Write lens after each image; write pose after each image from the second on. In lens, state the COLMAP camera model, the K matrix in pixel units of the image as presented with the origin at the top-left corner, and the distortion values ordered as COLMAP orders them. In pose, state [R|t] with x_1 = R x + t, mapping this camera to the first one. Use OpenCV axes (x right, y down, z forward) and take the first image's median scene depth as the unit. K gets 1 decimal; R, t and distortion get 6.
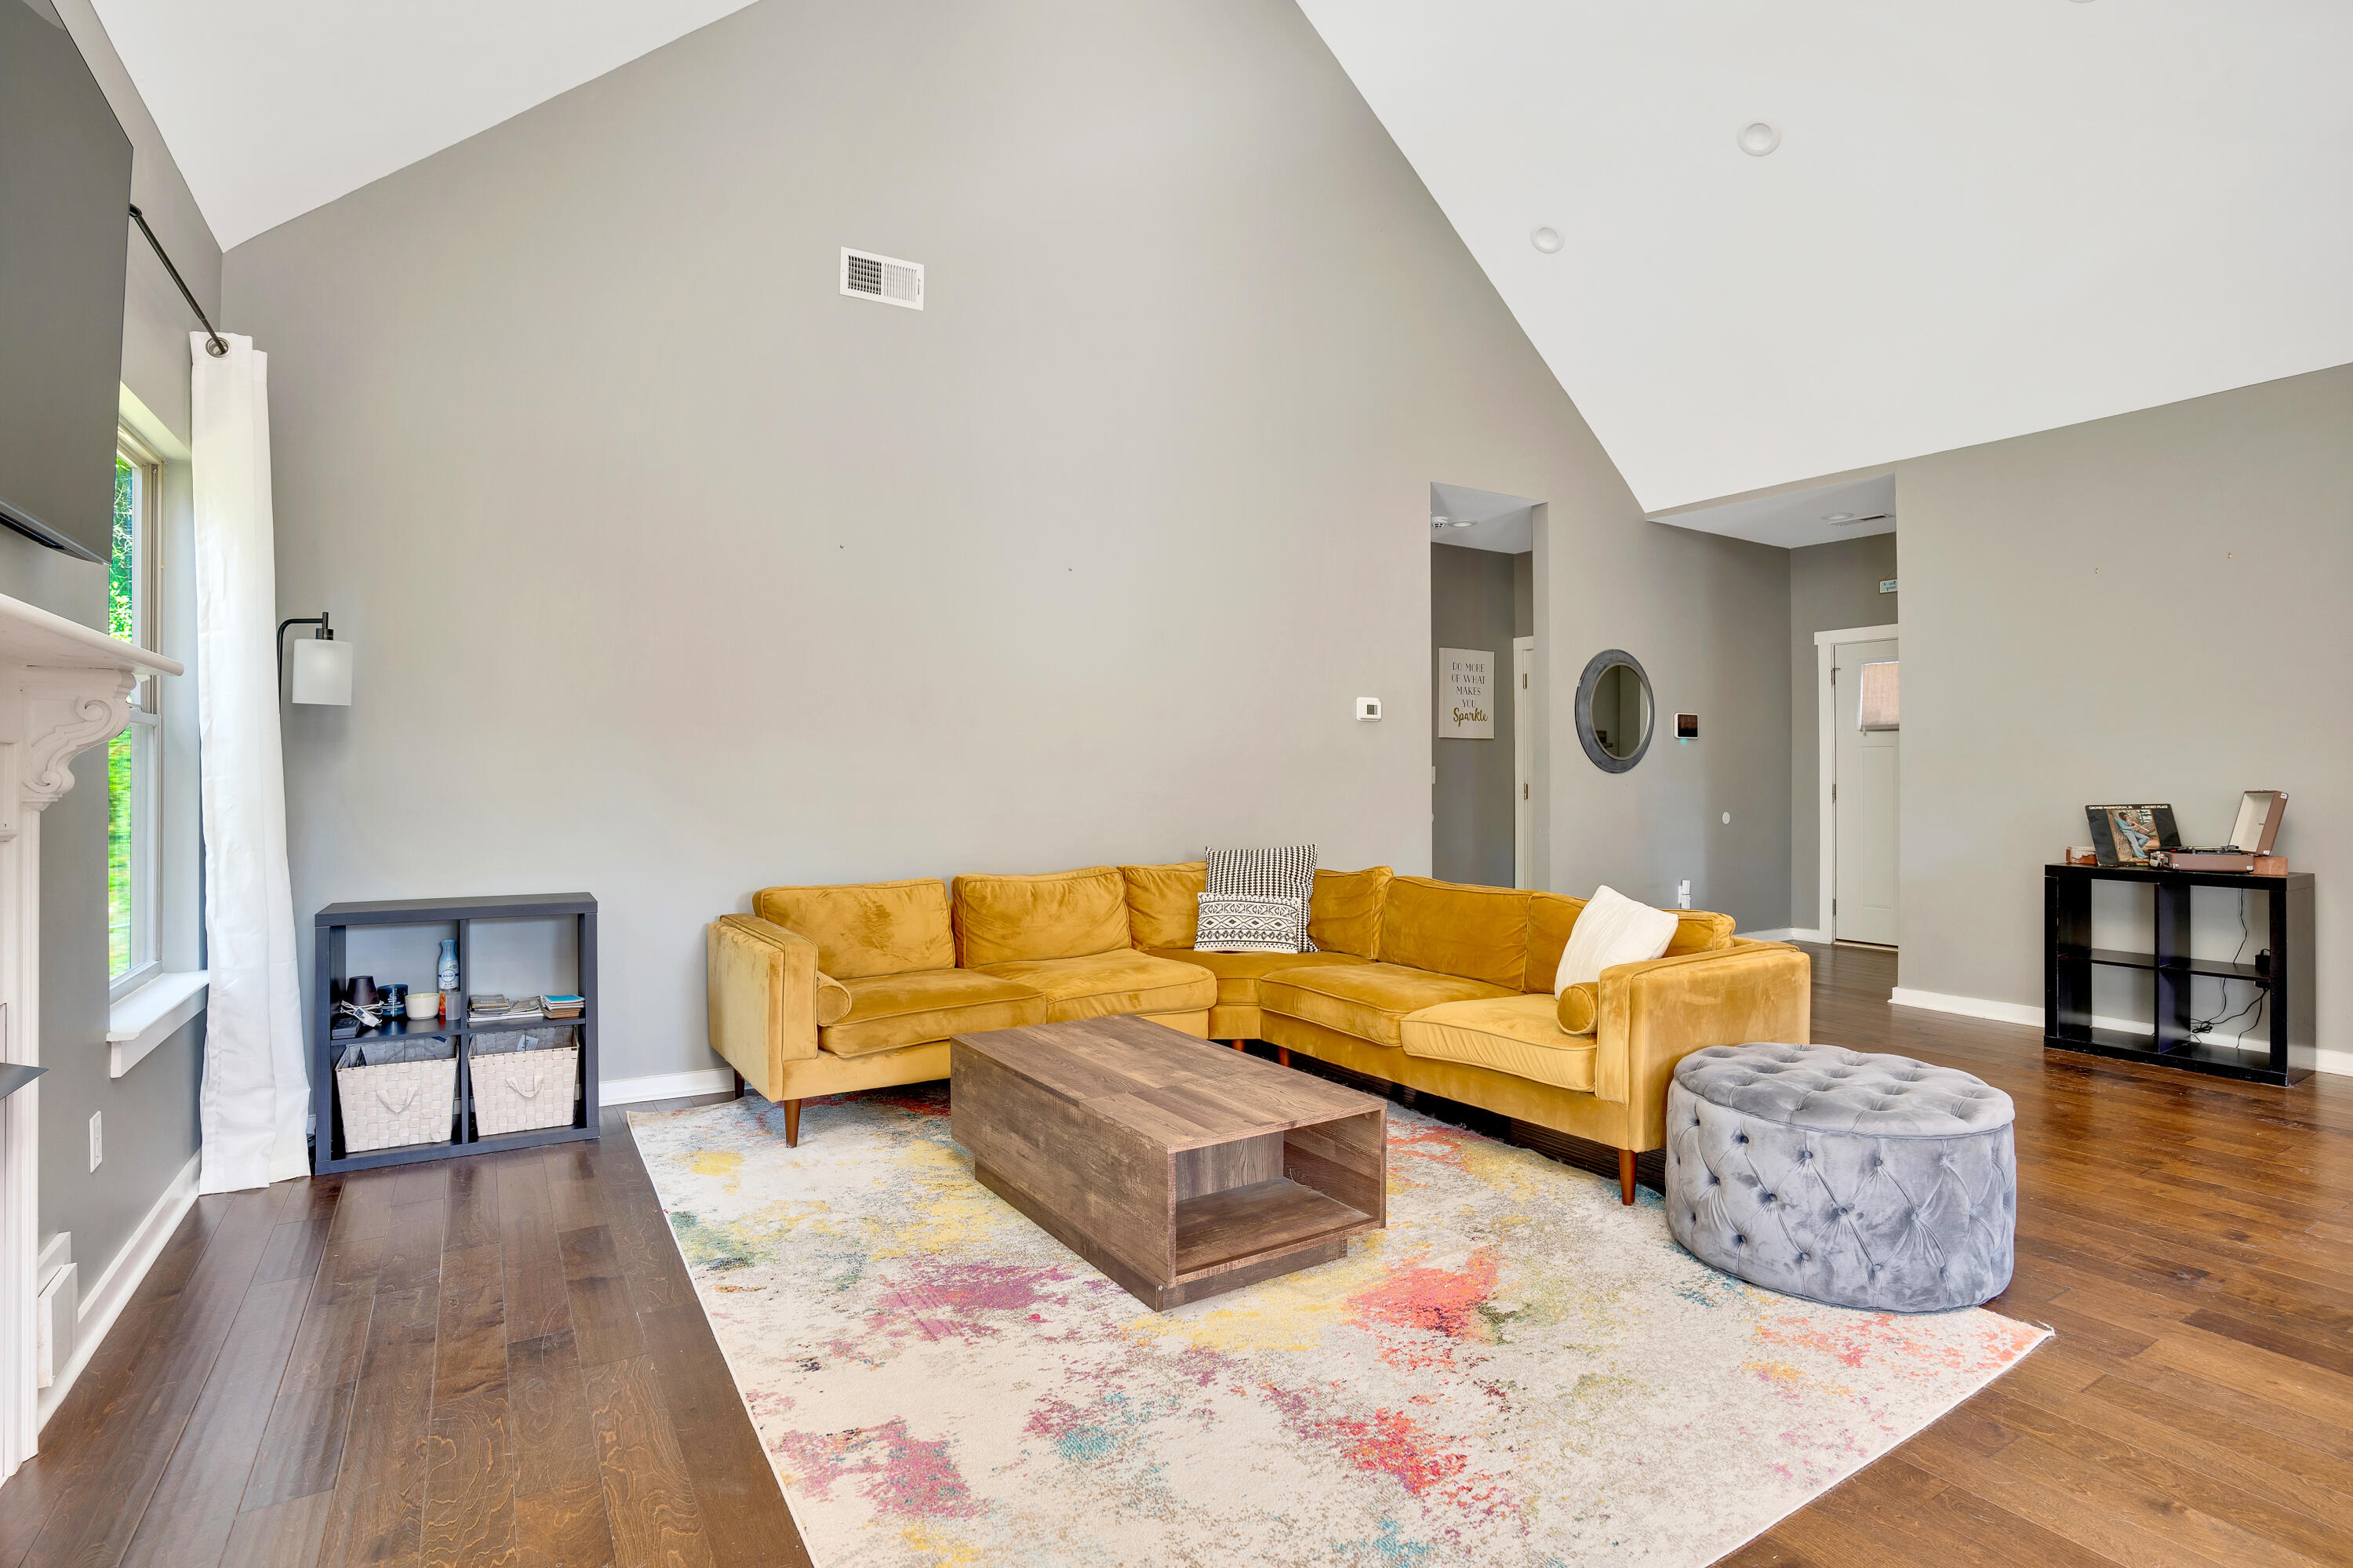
lens RADIAL K [[1180.0, 0, 1172.7], [0, 1180.0, 775.8], [0, 0, 1]] dist [-0.080742, 0.043978]
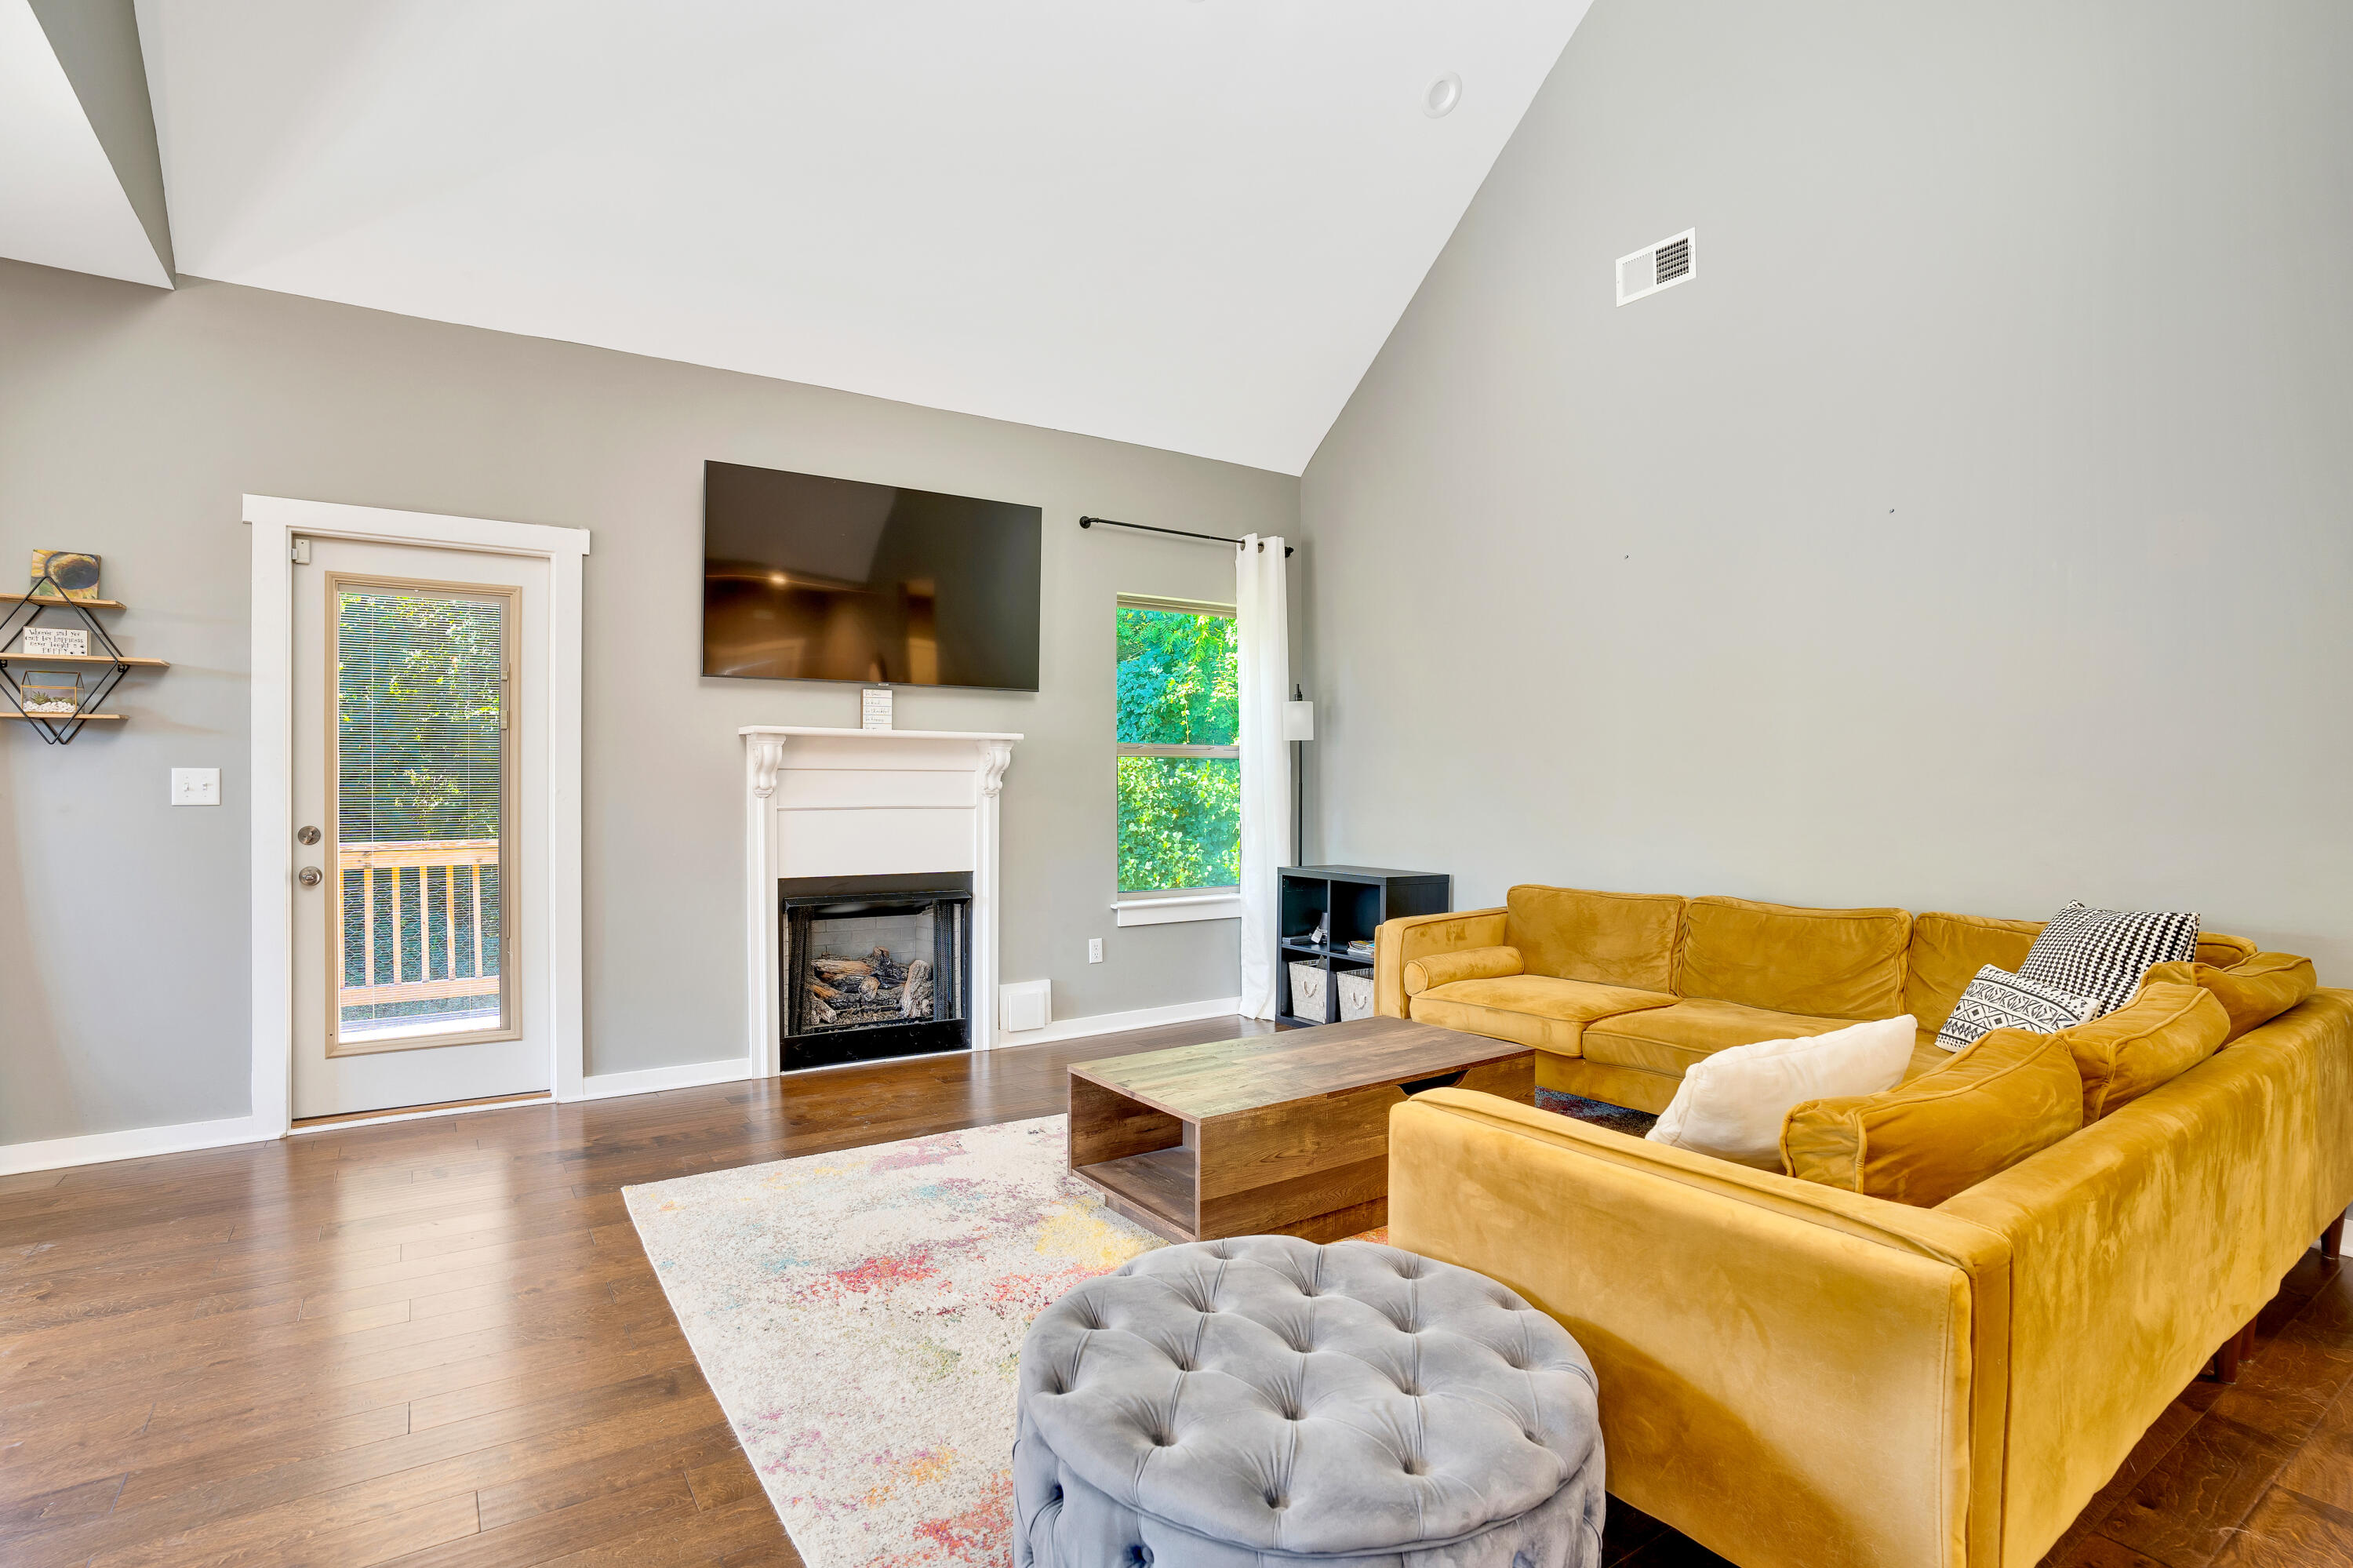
lens RADIAL K [[1170.3, 0, 1171.0], [0, 1170.3, 796.3], [0, 0, 1]] dist [-0.080158, 0.039437]
pose [[0.015793, 0.009314, -0.999832, 1.466134], [0.003649, 0.999949, 0.009373, -0.000042], [0.999869, -0.003796, 0.015758, 1.228349]]
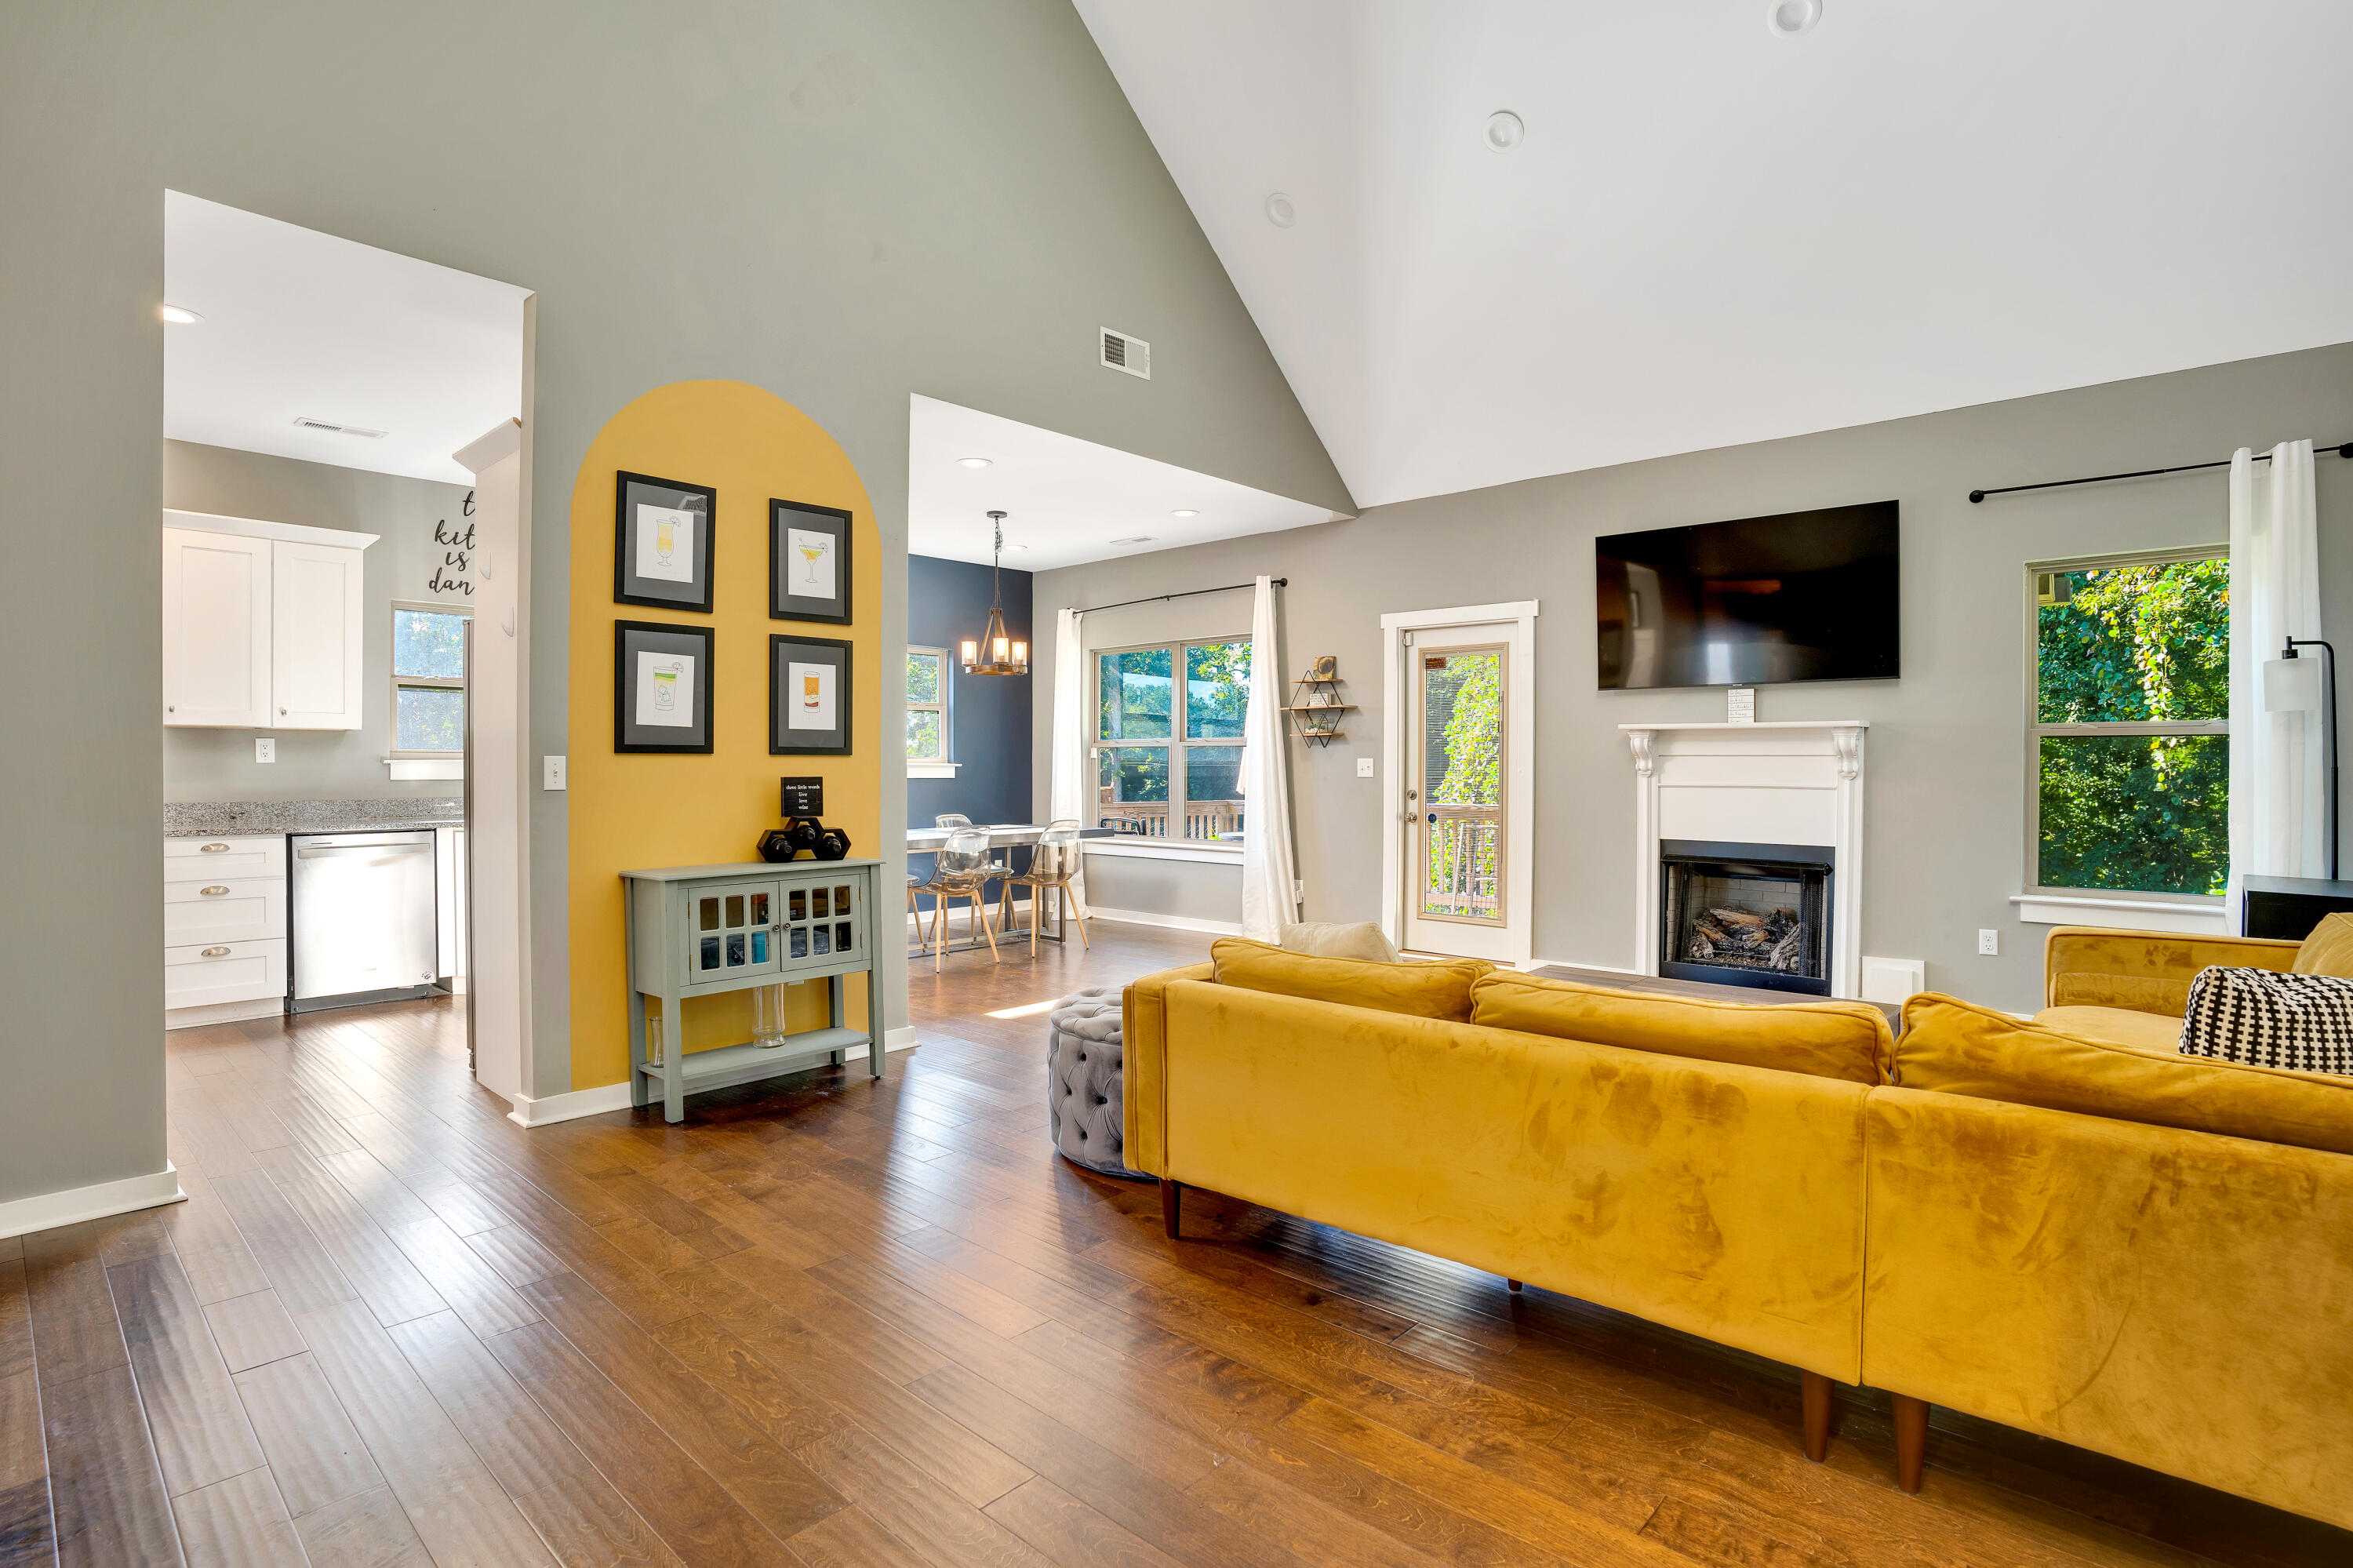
lens RADIAL K [[1180.0, 0, 1172.7], [0, 1180.0, 775.8], [0, 0, 1]] dist [-0.080742, 0.043978]
pose [[-0.970473, 0.001500, -0.241206, 1.136278], [0.000147, 0.999984, 0.005626, -0.000105], [0.241211, 0.005424, -0.970458, 3.029130]]
